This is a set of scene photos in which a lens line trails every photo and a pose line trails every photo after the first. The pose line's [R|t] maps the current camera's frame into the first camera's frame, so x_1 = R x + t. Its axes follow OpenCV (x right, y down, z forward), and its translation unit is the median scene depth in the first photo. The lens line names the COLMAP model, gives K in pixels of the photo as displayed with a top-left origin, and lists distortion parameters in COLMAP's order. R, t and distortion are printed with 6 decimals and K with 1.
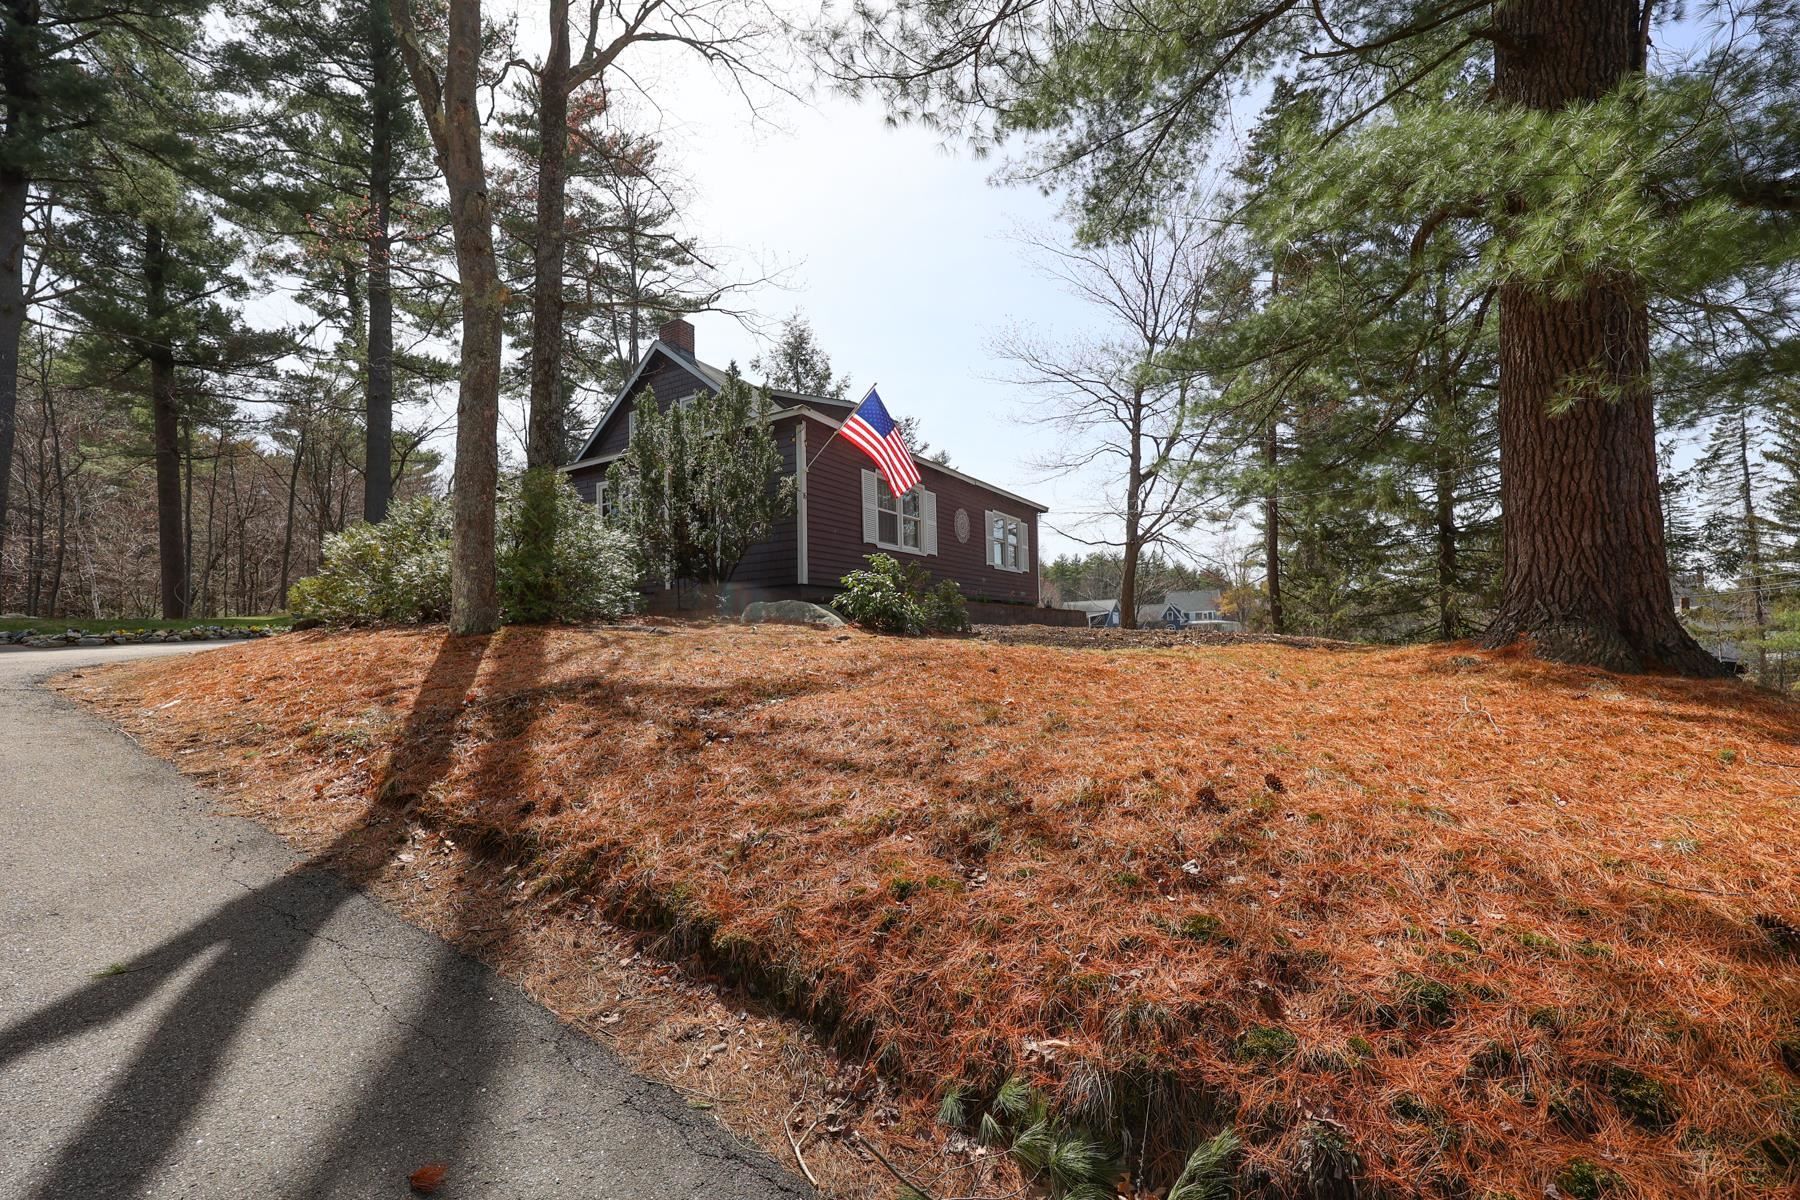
lens RADIAL K [[725.3, 0, 895.6], [0, 725.3, 608.2], [0, 0, 1]] dist [-0.000443, -0.000064]
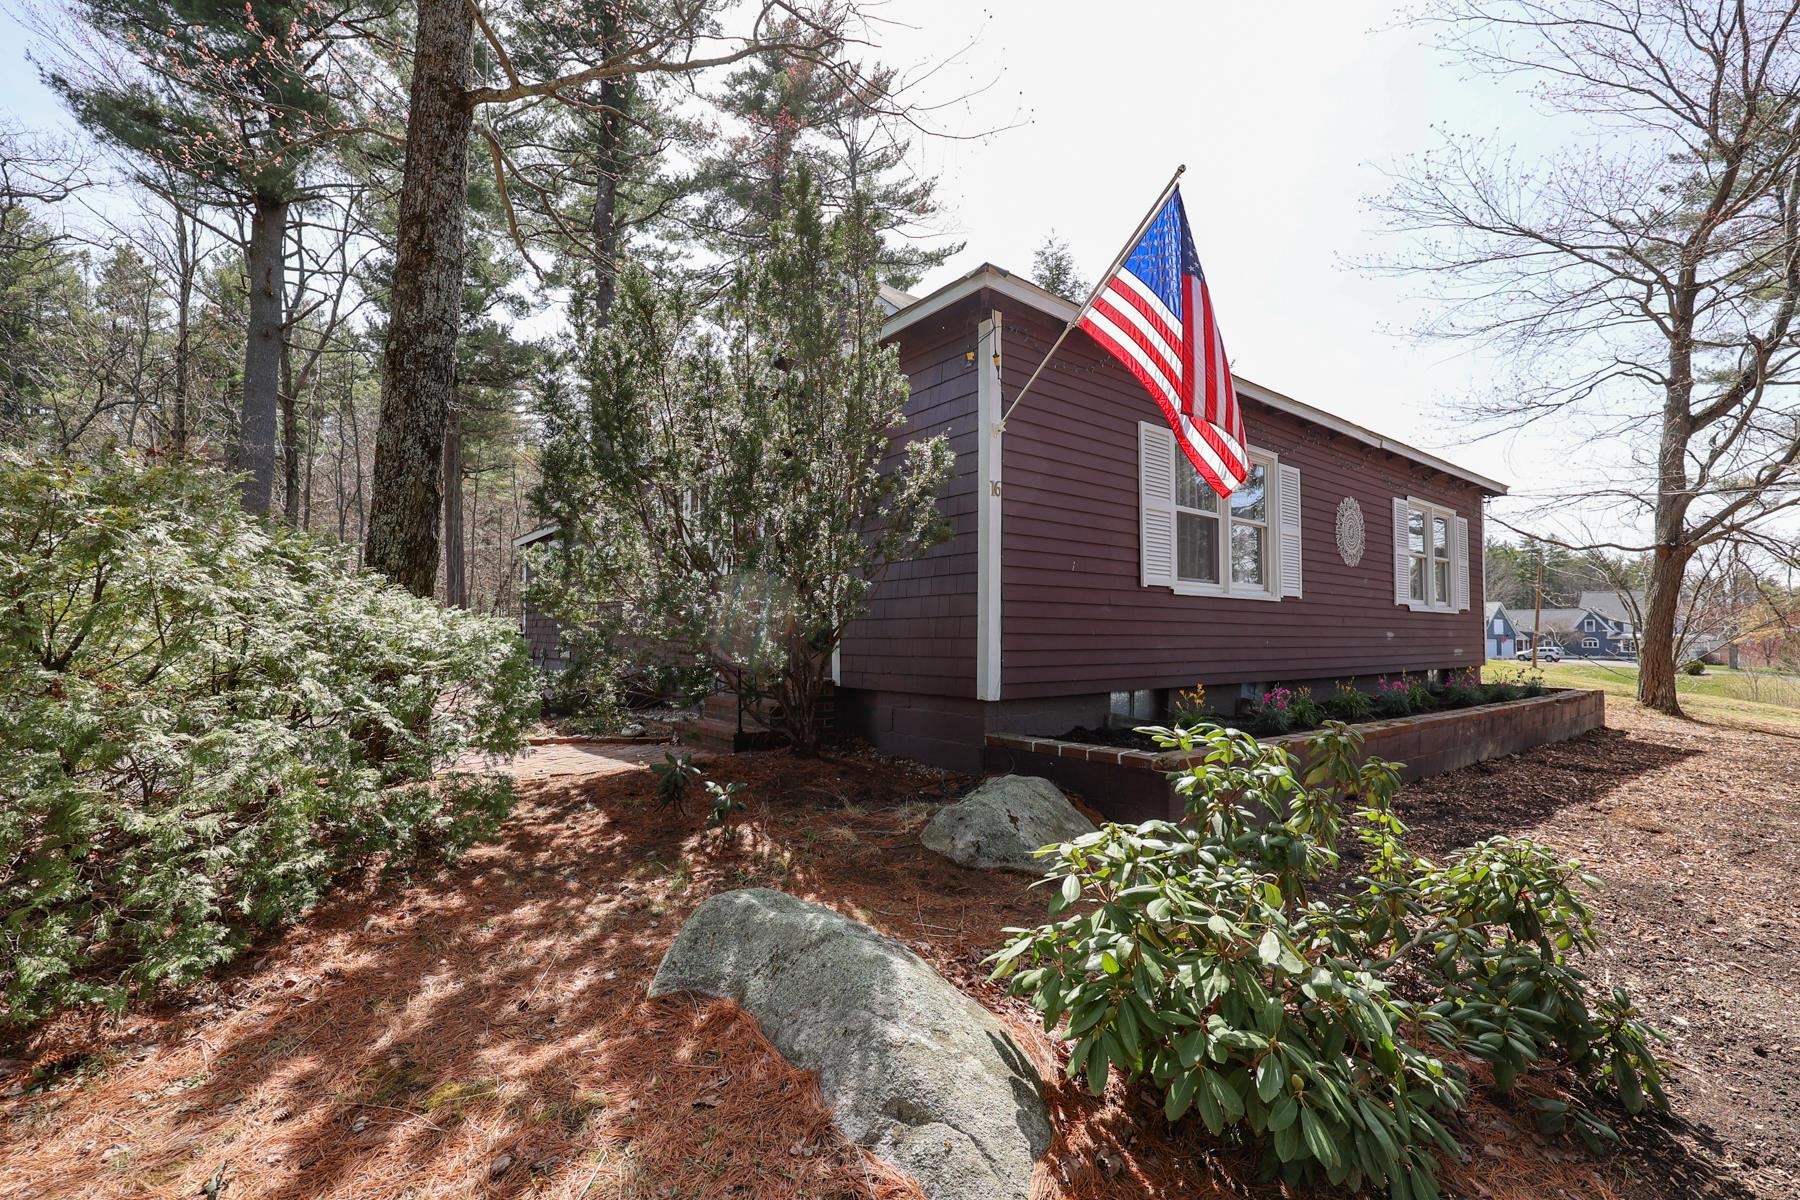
lens RADIAL K [[725.3, 0, 895.6], [0, 725.3, 608.2], [0, 0, 1]] dist [-0.000443, -0.000064]
pose [[0.932256, 0.020429, -0.361223, -0.013272], [-0.013453, 0.999671, 0.021817, -0.047715], [0.361550, -0.015480, 0.932224, 0.297533]]
